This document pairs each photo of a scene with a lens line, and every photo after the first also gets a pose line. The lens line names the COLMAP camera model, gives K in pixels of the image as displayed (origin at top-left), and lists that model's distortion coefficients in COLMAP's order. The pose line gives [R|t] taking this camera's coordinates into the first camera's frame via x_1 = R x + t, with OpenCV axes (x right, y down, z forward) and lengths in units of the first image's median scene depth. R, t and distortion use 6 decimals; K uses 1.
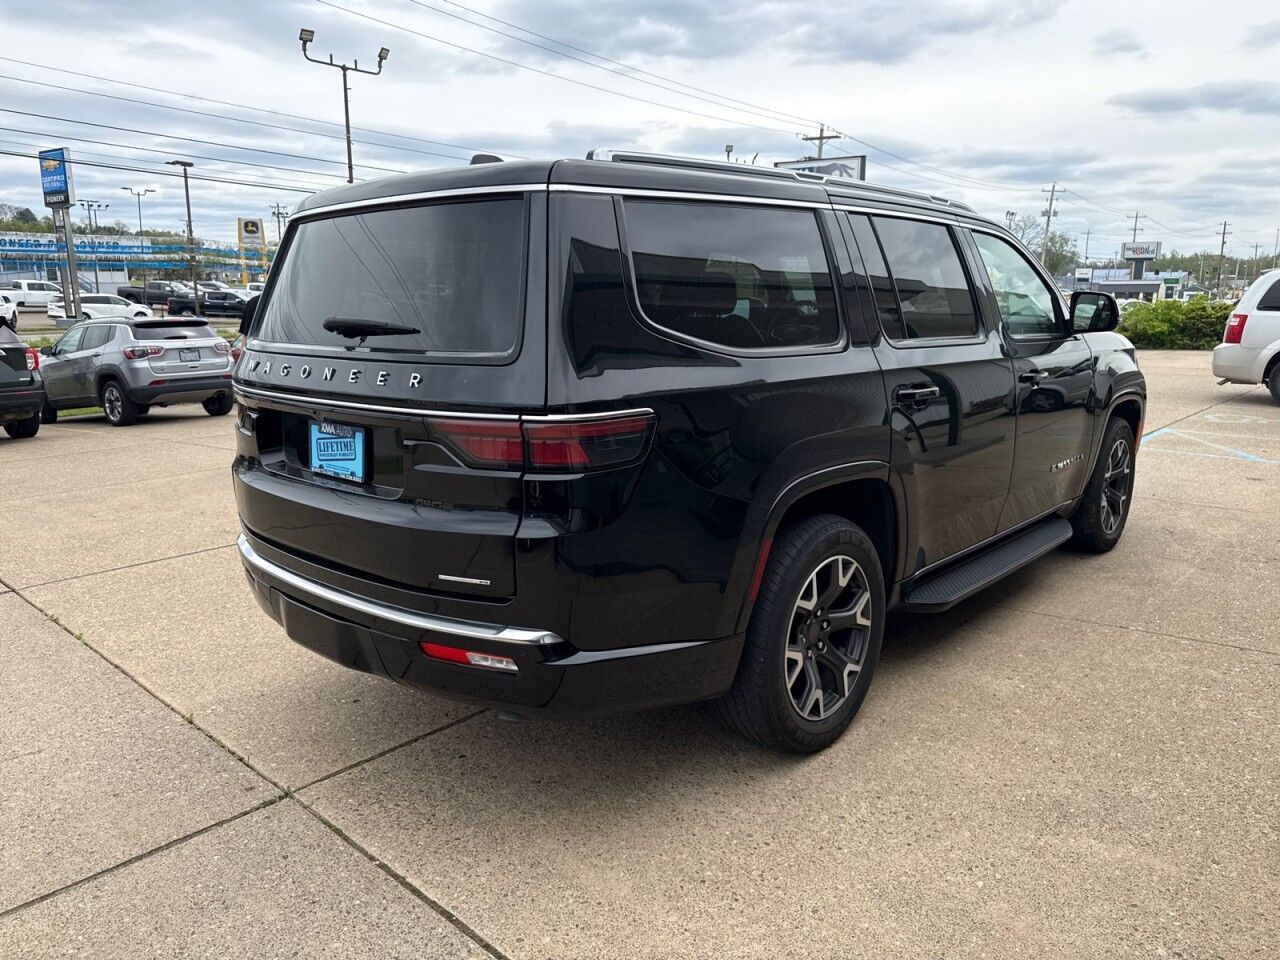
lens RADIAL K [[915.6, 0, 636.5], [0, 915.6, 481.8], [0, 0, 1]] dist [0.006991, -0.014052]
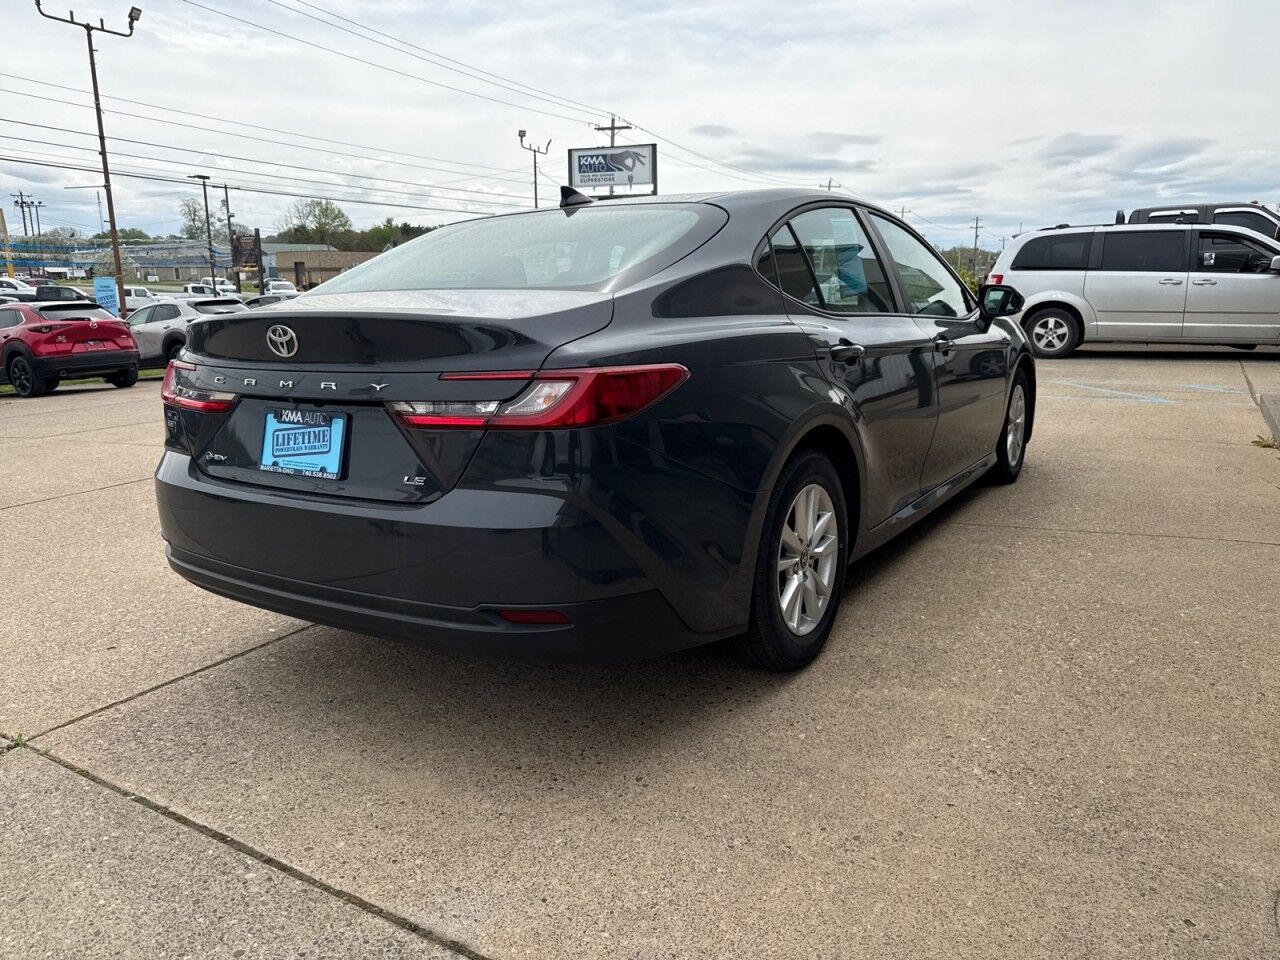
lens RADIAL K [[913.7, 0, 636.0], [0, 913.7, 485.1], [0, 0, 1]] dist [0.016368, -0.024354]
pose [[0.977867, -0.054617, 0.201973, 0.013792], [0.053037, 0.998505, 0.013233, 0.112166], [-0.202394, -0.002228, 0.979302, 0.060631]]
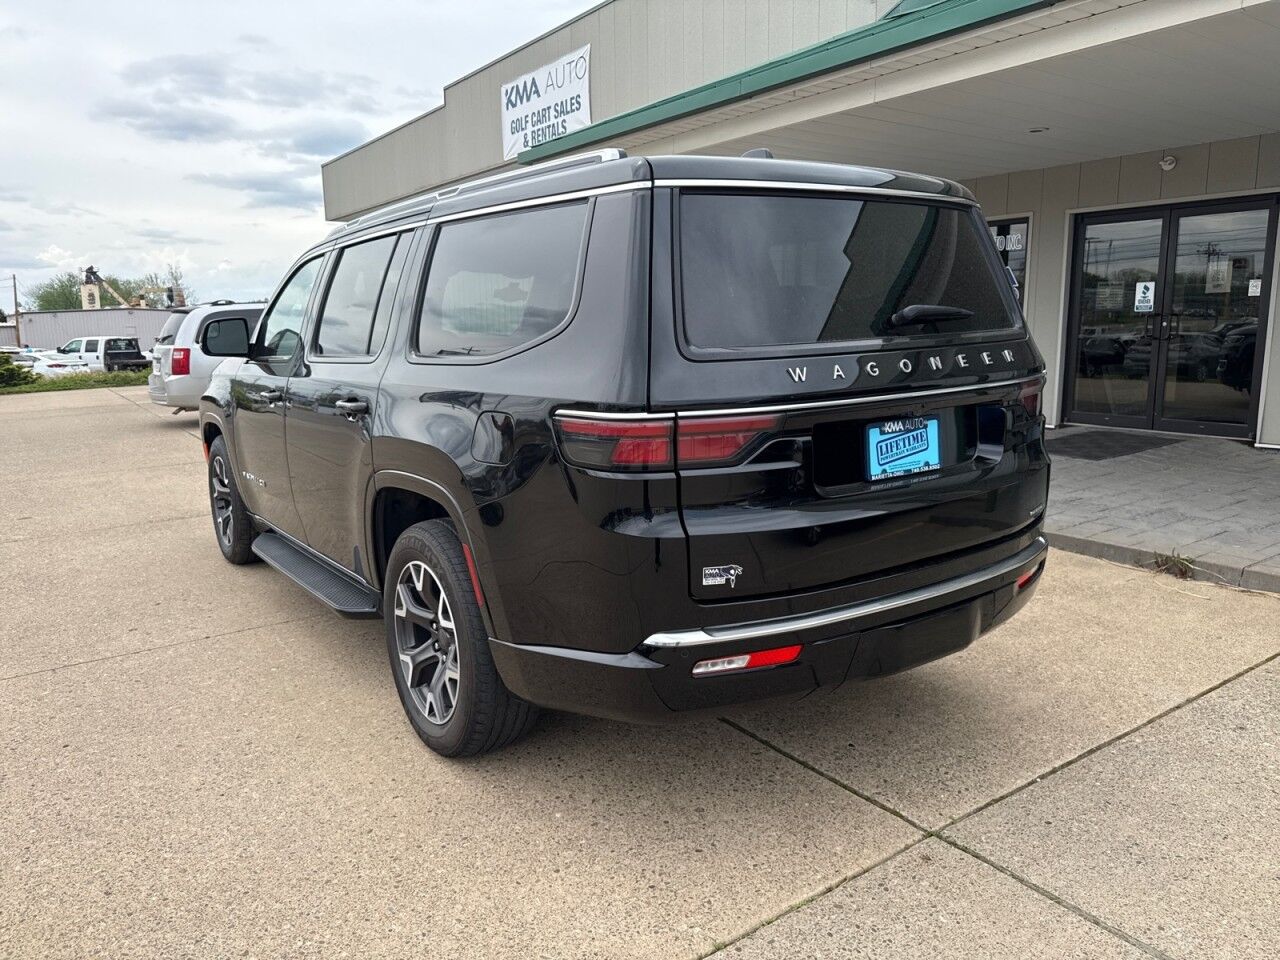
lens RADIAL K [[917.9, 0, 640.0], [0, 917.9, 480.0], [0, 0, 1]] dist [0.005820, -0.014360]
pose [[0.211467, -0.167779, 0.962877, -1.136733], [0.220849, 0.967879, 0.120148, -0.153098], [-0.952107, 0.187243, 0.241728, 0.898157]]
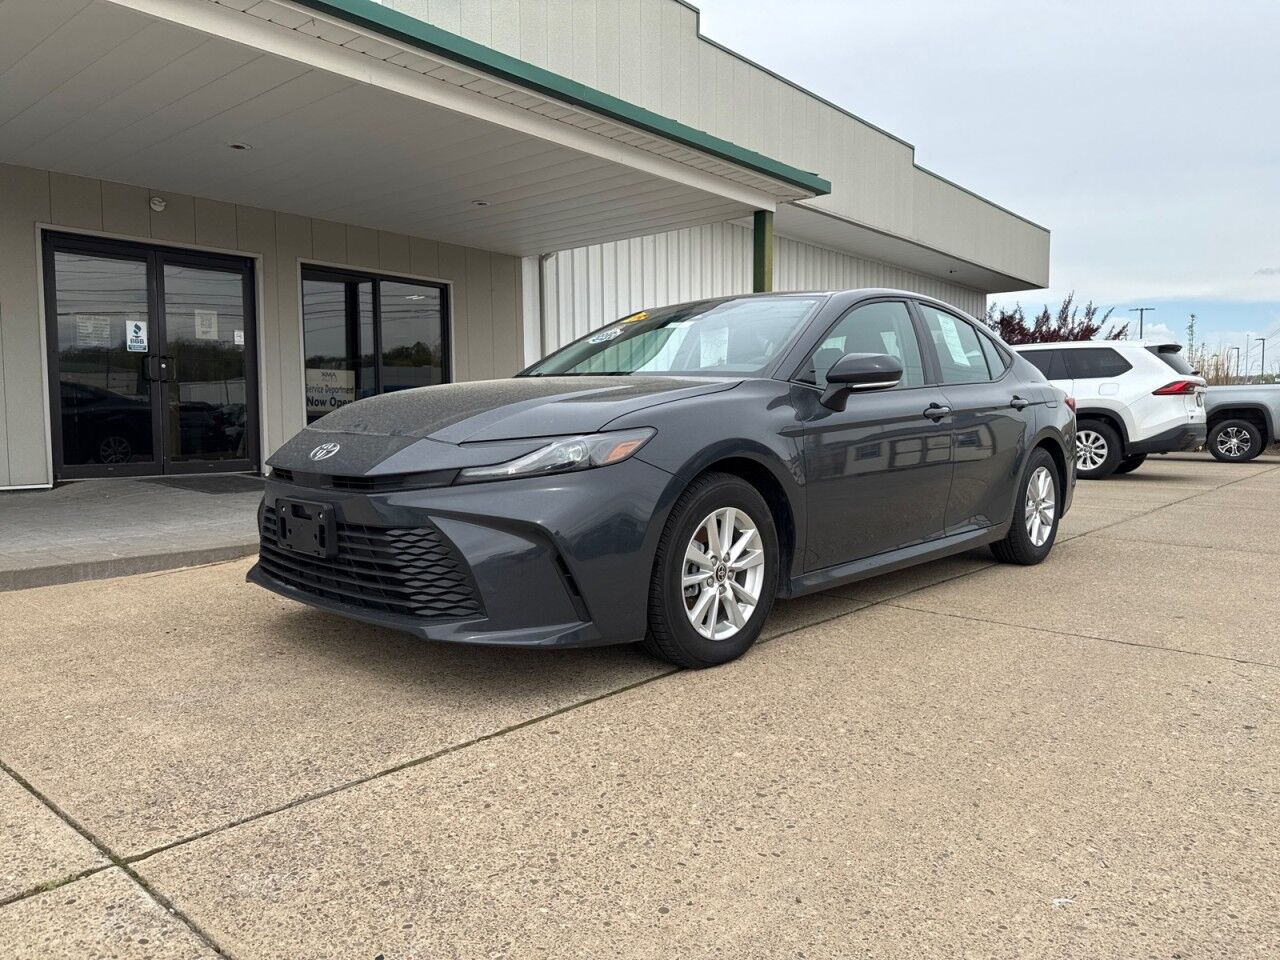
lens RADIAL K [[915.2, 0, 640.2], [0, 915.2, 466.5], [0, 0, 1]] dist [0.008942, -0.016696]
pose [[-0.998906, 0.007186, -0.046202, 0.704543], [-0.005261, 0.964569, 0.263780, -0.364682], [0.046460, 0.263734, -0.963476, 2.758630]]
